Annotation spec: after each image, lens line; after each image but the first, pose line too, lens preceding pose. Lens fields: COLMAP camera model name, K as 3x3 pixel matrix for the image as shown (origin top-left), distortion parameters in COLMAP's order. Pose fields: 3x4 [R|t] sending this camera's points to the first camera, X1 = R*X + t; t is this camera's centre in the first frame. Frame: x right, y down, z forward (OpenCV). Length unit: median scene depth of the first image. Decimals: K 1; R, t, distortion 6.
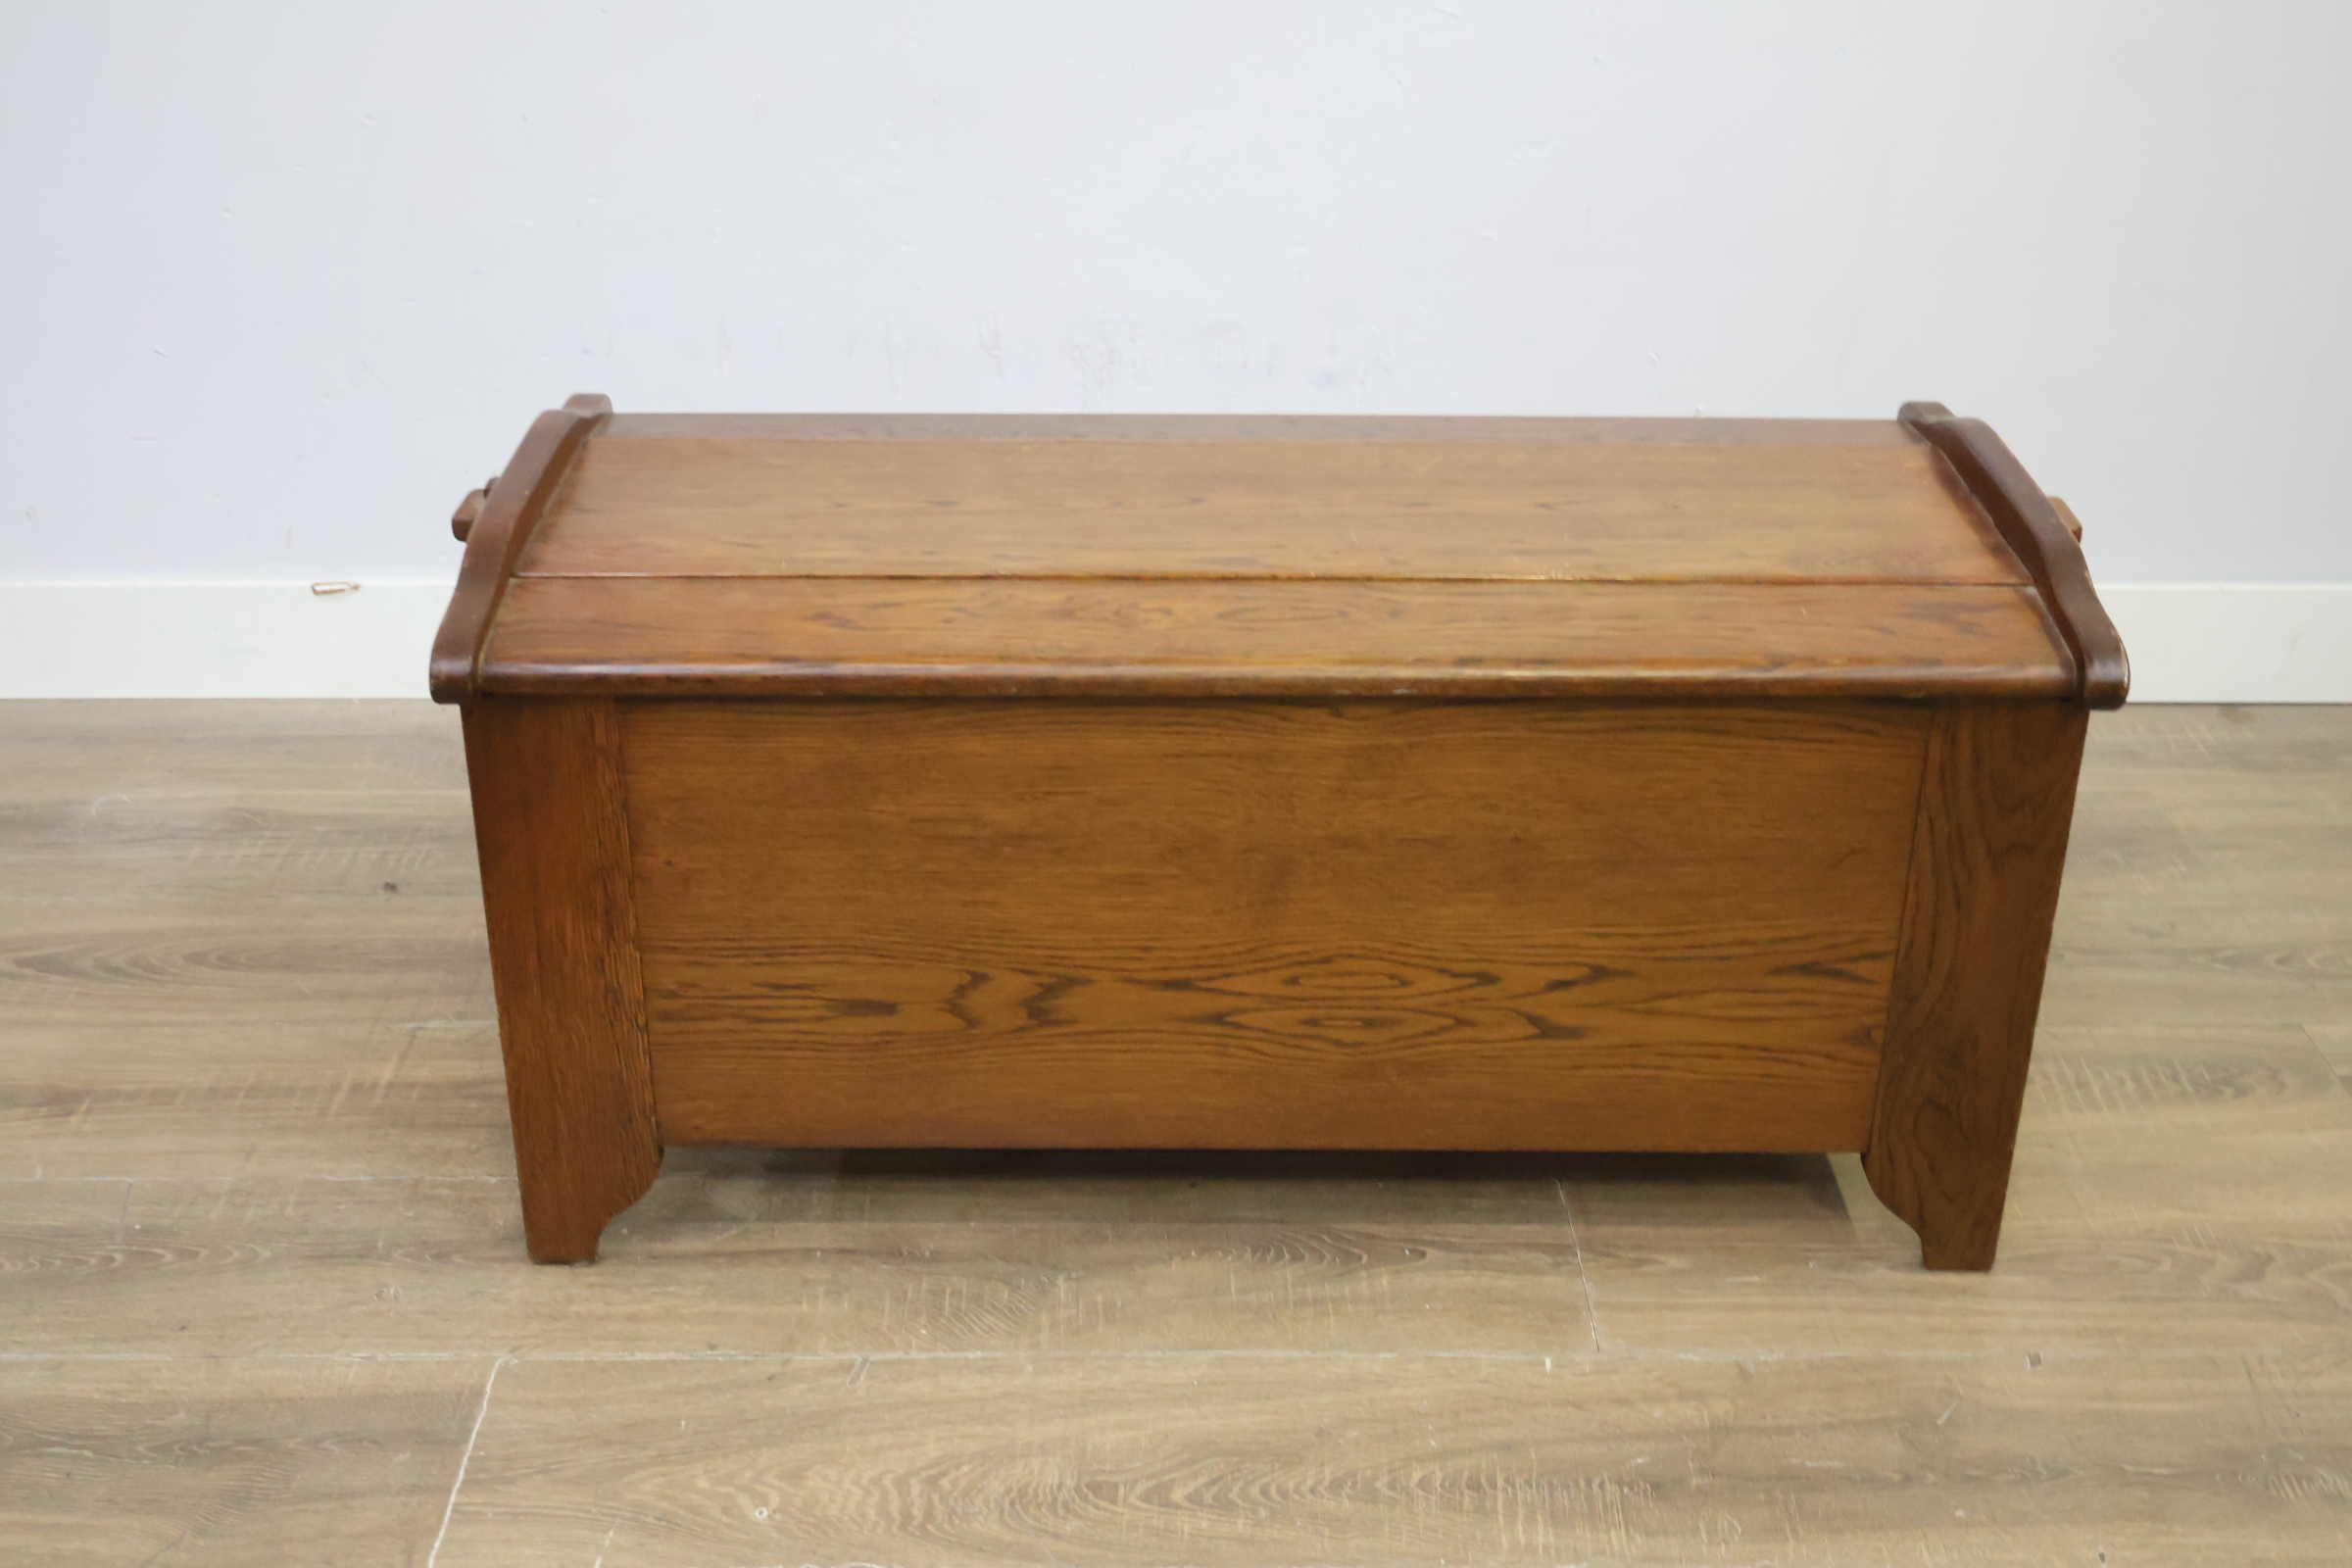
lens RADIAL K [[2789.4, 0, 1168.0], [0, 2789.4, 760.2], [0, 0, 1]] dist [0.005043, 0.000000]
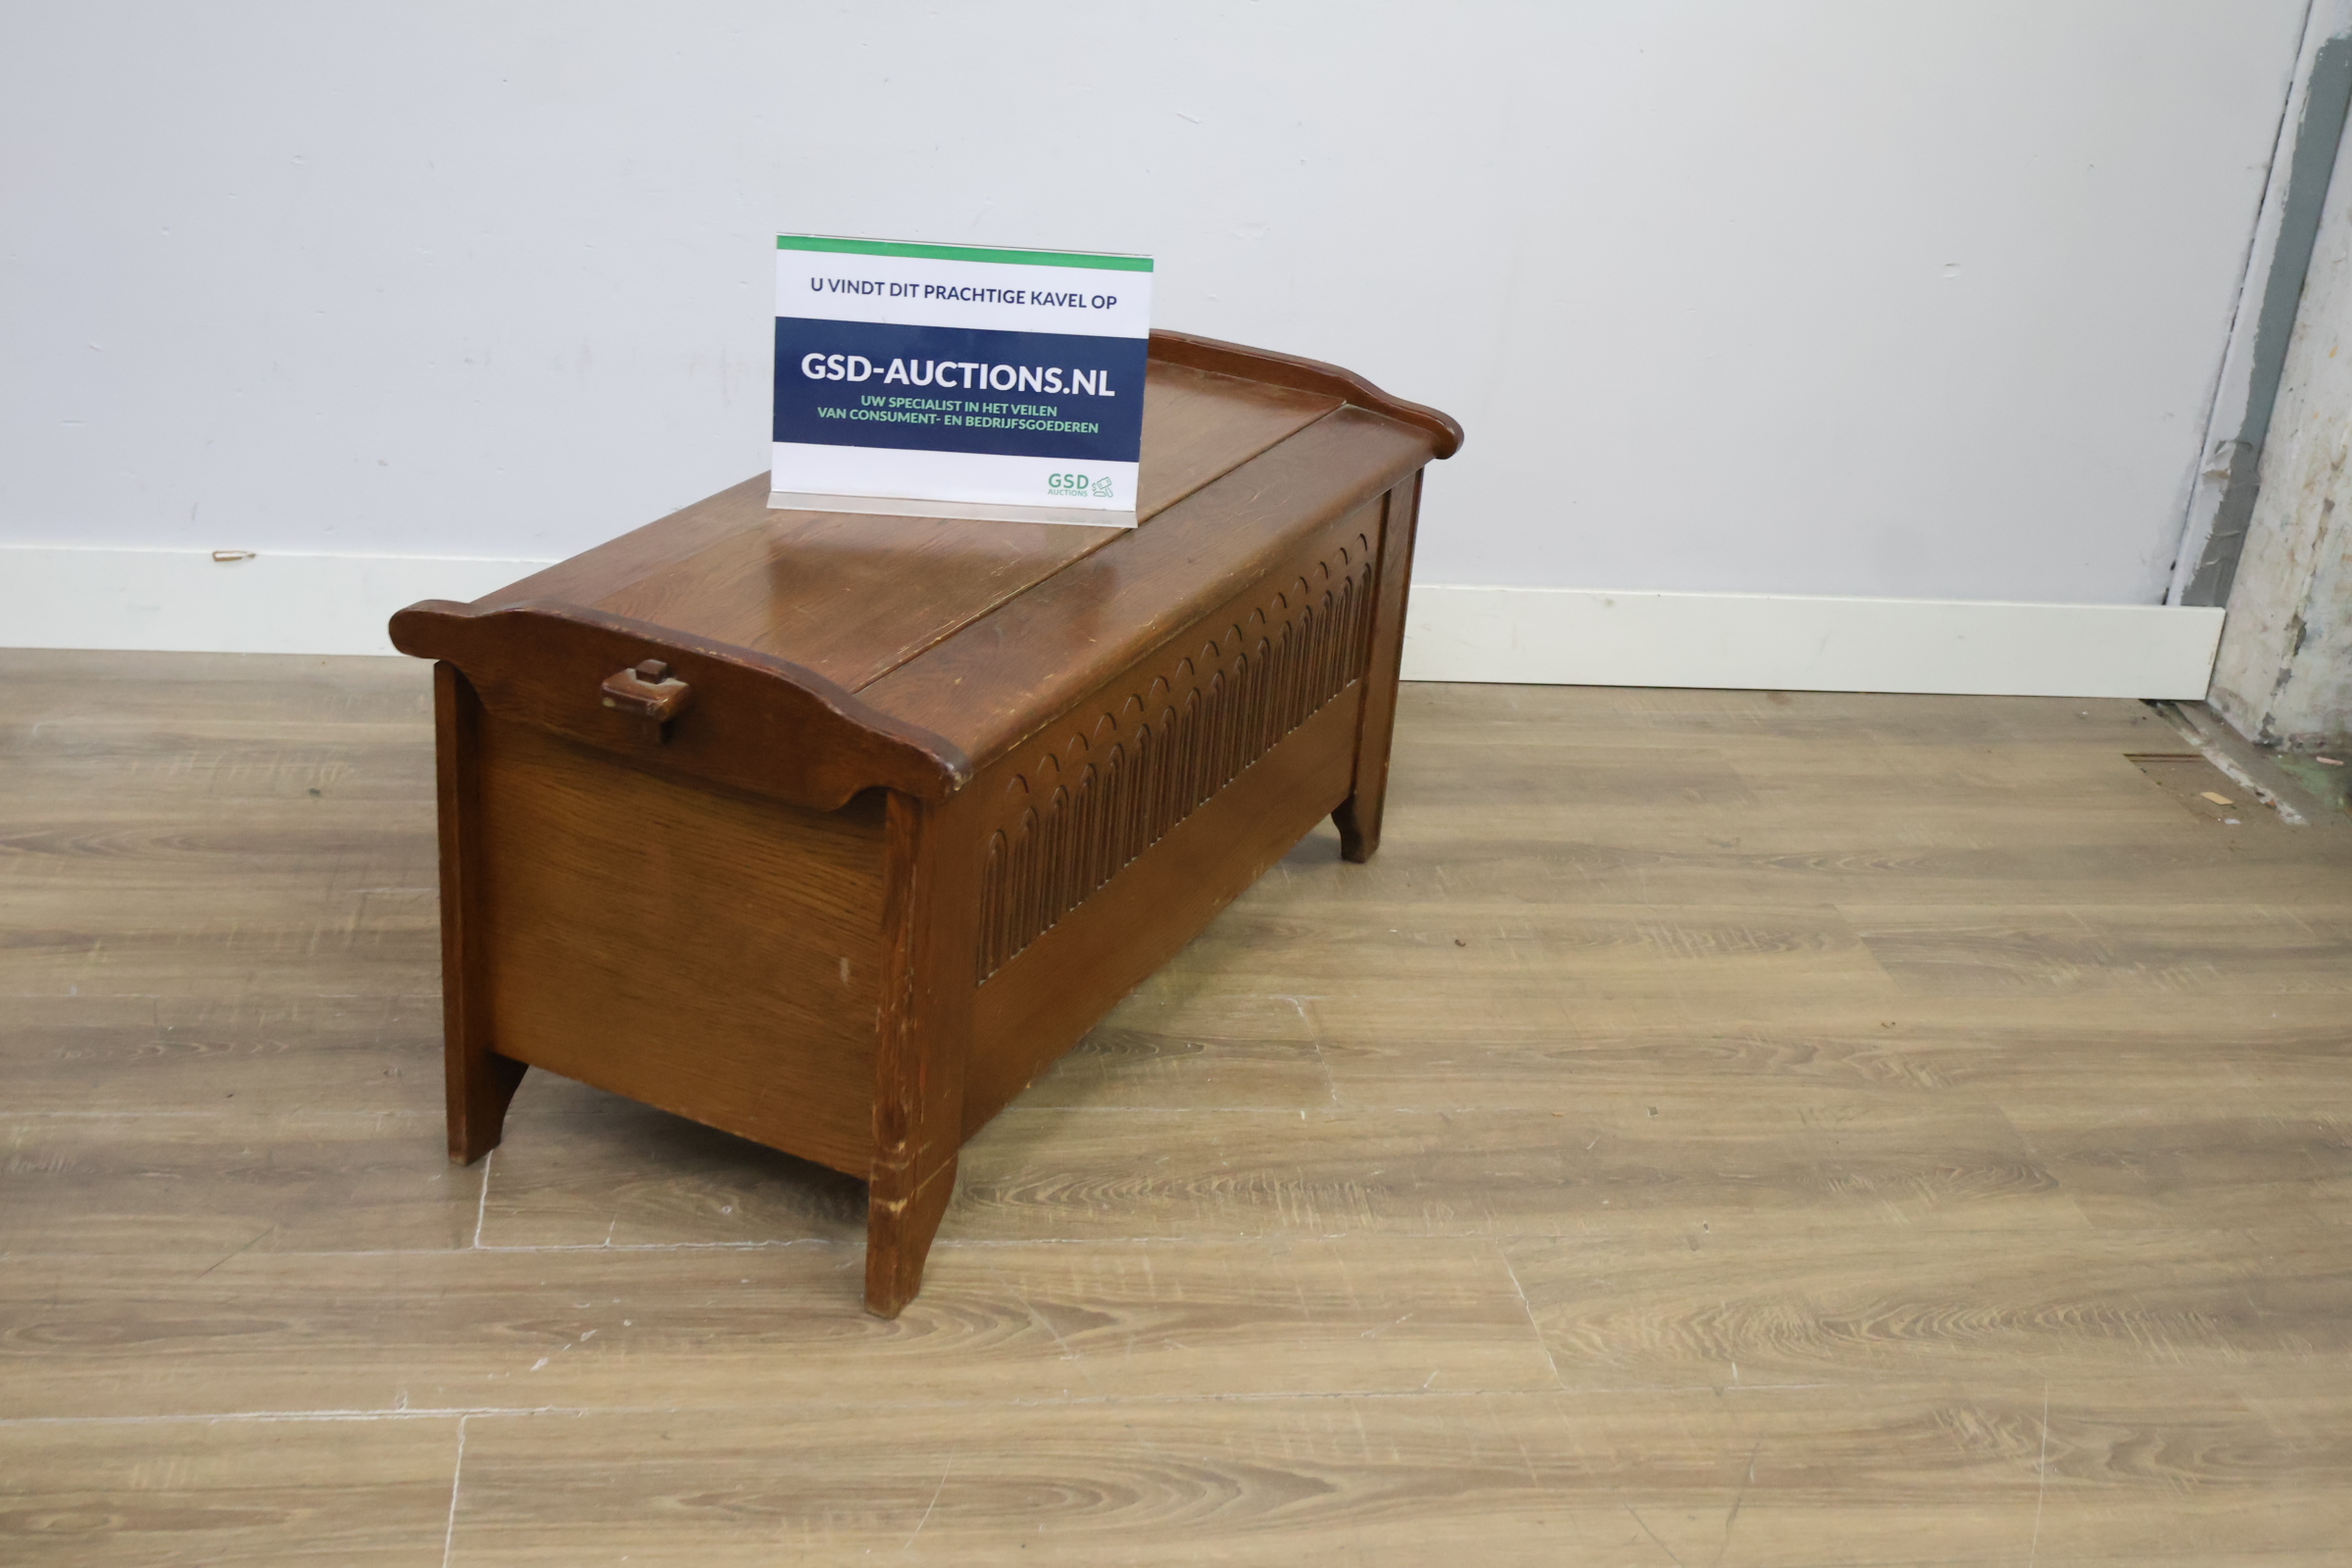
lens RADIAL K [[2789.4, 0, 1161.2], [0, 2789.4, 755.1], [0, 0, 1]] dist [0.005043, 0.000000]
pose [[0.987232, 0.017041, 0.158376, -0.139310], [-0.009365, 0.998751, -0.049083, 0.106841], [-0.159015, 0.046973, 0.986158, -0.299908]]
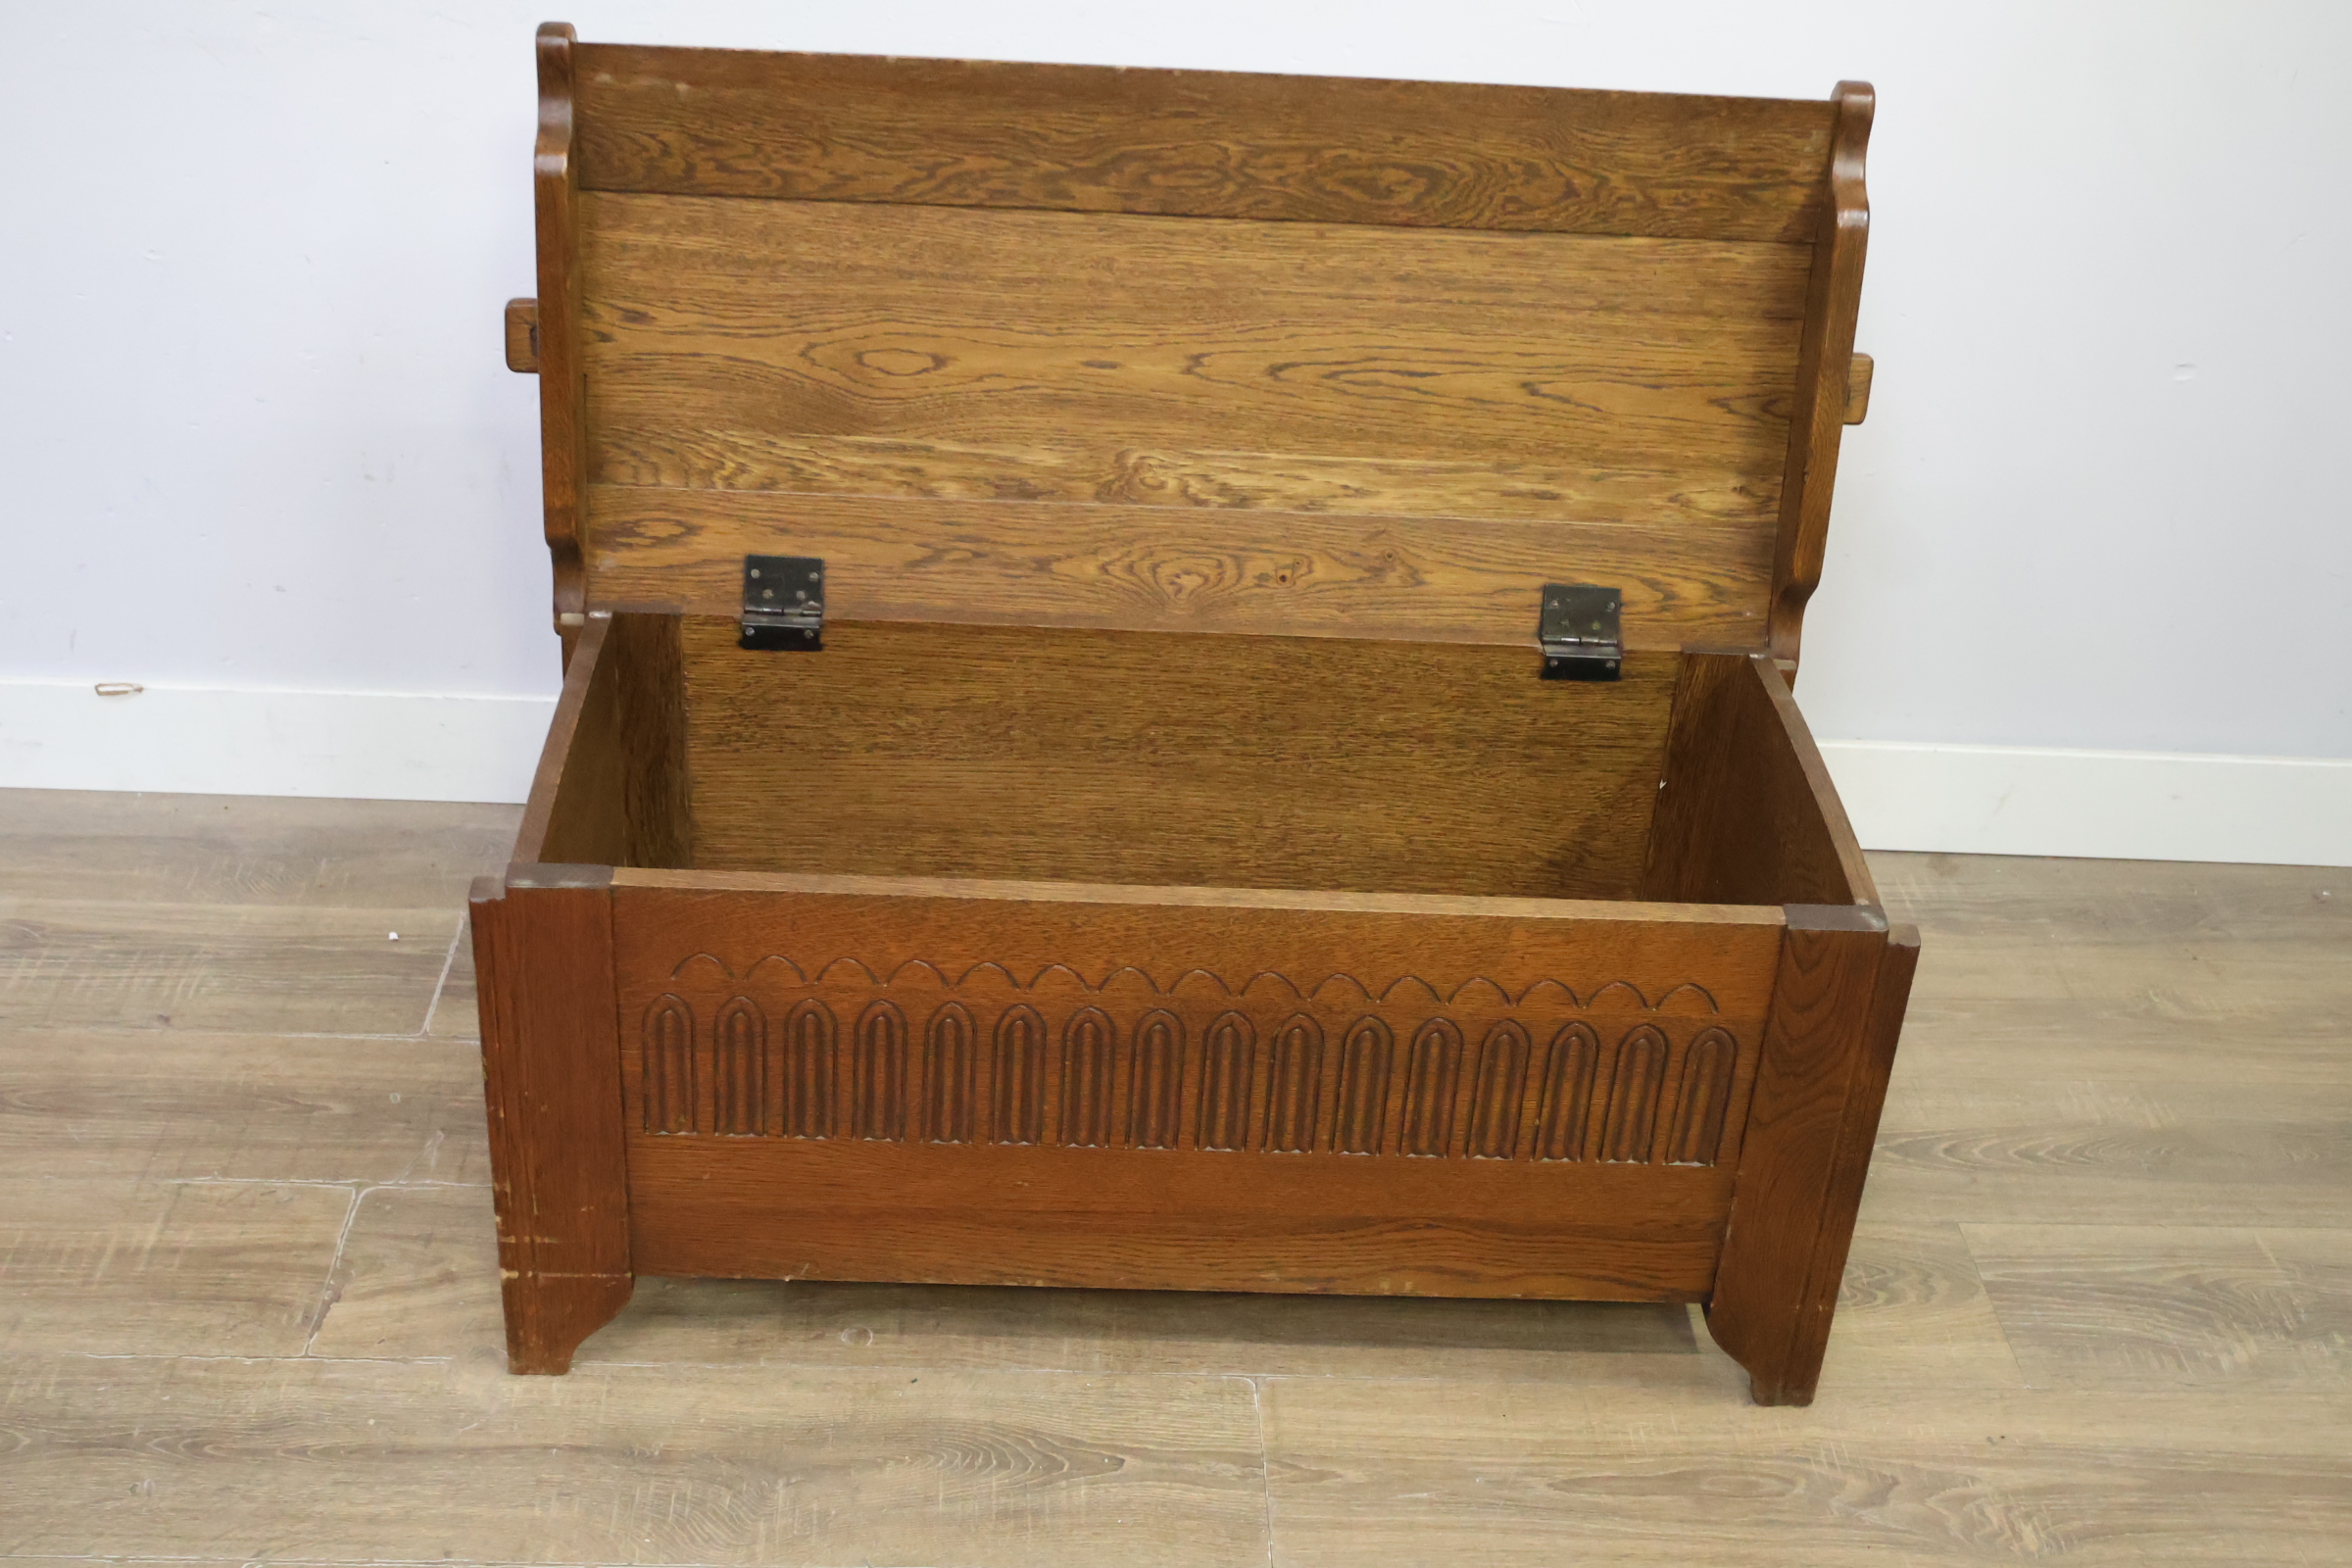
lens RADIAL K [[2789.4, 0, 1160.6], [0, 2789.4, 765.8], [0, 0, 1]] dist [0.005043, 0.000000]
pose [[0.998212, 0.032034, 0.050460, 0.044542], [-0.035664, 0.996711, 0.072765, -0.172784], [-0.047963, -0.074434, 0.996072, -0.053877]]
